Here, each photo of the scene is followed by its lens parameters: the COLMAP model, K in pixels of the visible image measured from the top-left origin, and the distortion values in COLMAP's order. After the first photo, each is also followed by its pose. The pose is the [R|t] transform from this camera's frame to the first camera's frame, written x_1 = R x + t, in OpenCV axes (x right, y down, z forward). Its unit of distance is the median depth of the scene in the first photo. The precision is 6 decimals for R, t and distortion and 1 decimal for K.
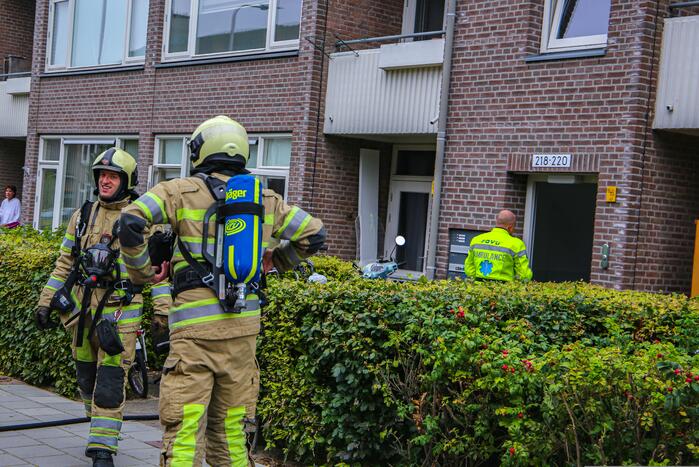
lens RADIAL K [[1199.2, 0, 349.5], [0, 1199.2, 233.5], [0, 0, 1]] dist [0.167994, 0.062789]
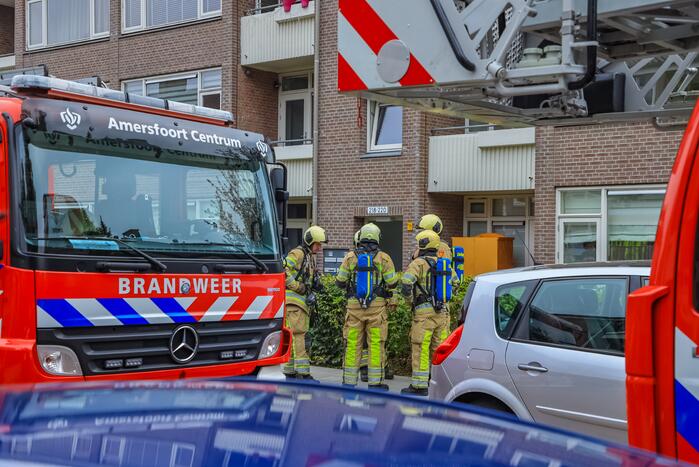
lens RADIAL K [[988.9, 0, 349.4], [0, 988.9, 249.3], [0, 0, 1]] dist [0.133457, -0.003801]
pose [[0.981310, -0.067680, 0.180139, -0.177610], [0.066913, 0.997705, 0.010338, -0.019520], [-0.180426, 0.001909, 0.983587, -0.579283]]
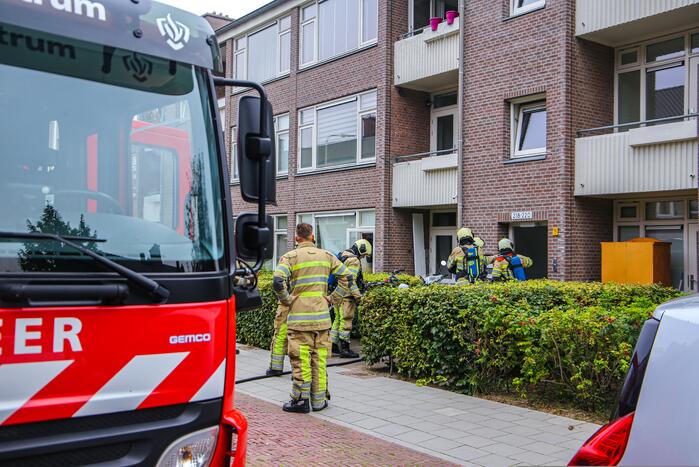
lens RADIAL K [[724.7, 0, 349.5], [0, 724.7, 233.5], [0, 0, 1]] dist [0.000869, 0.011111]
pose [[0.996642, -0.068027, -0.045580, -0.055487], [0.066412, 0.997140, -0.036070, -0.010023], [0.047903, 0.032922, 0.998309, -0.154516]]
